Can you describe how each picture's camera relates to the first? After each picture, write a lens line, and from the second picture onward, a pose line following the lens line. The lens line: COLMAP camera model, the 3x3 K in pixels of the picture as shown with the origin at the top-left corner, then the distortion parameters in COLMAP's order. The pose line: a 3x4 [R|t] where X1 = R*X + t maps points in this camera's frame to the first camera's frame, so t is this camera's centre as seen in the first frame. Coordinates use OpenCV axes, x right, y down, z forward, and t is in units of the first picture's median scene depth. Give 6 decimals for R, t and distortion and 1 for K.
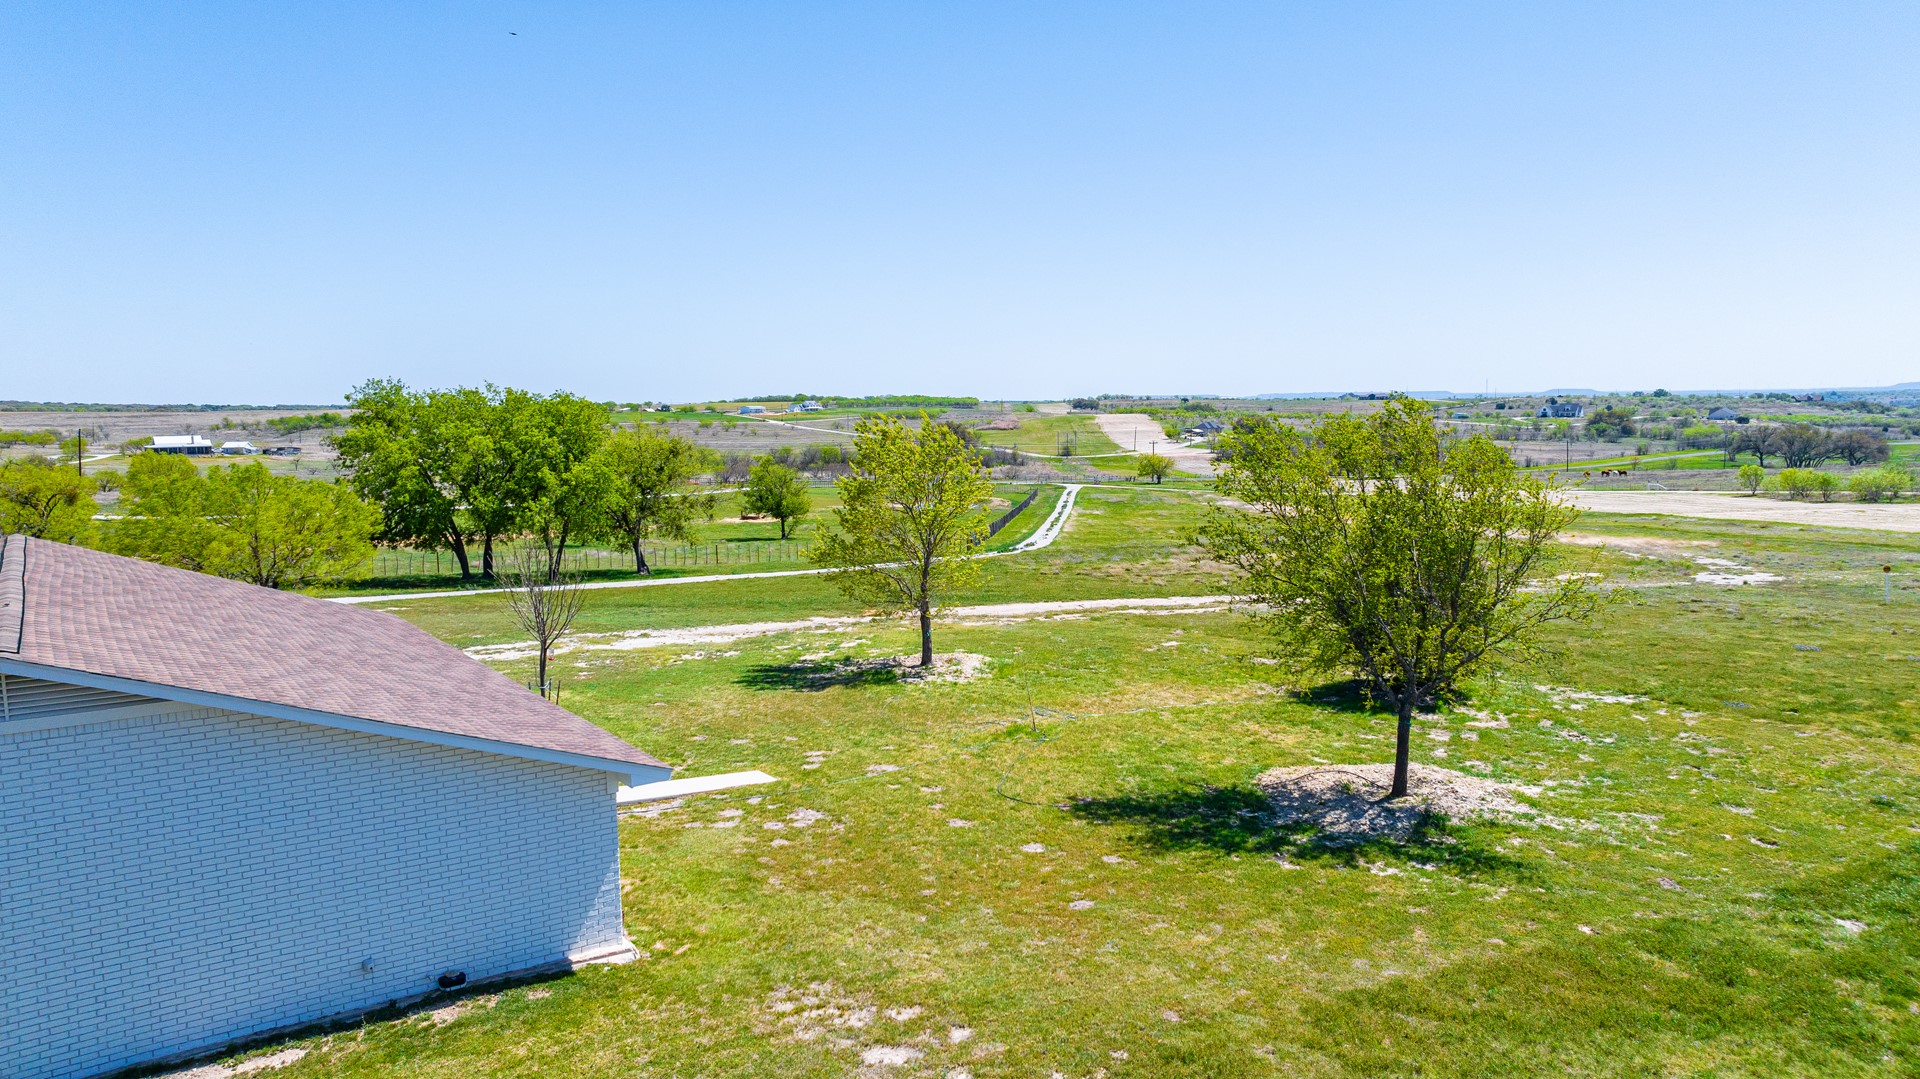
lens RADIAL K [[1407.1, 0, 960.0], [0, 1407.1, 539.5], [0, 0, 1]] dist [-0.016457, 0.000409]
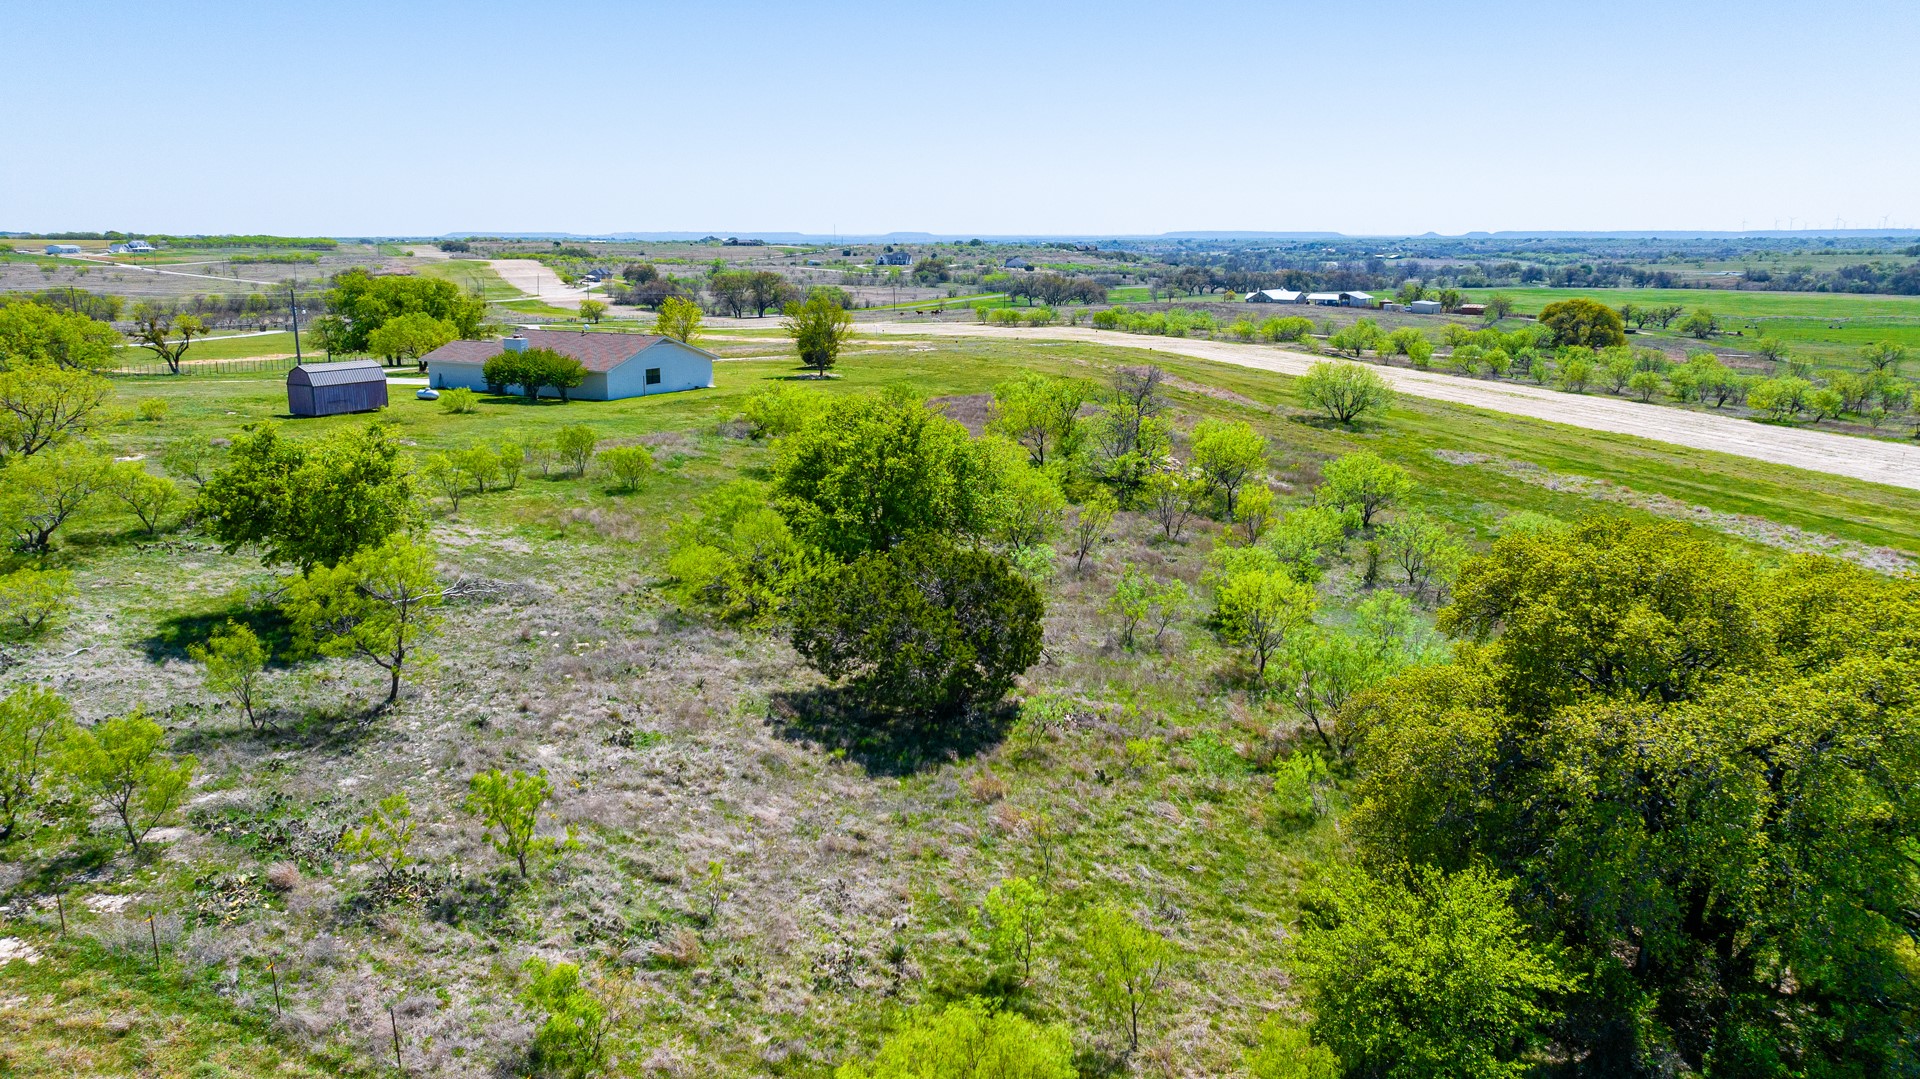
lens RADIAL K [[1407.1, 0, 960.0], [0, 1407.1, 539.5], [0, 0, 1]] dist [-0.016457, 0.000409]
pose [[0.902839, -0.075901, 0.423227, -0.051491], [0.028478, 0.992691, 0.117277, 0.006765], [-0.429035, -0.093830, 0.898402, -0.138001]]
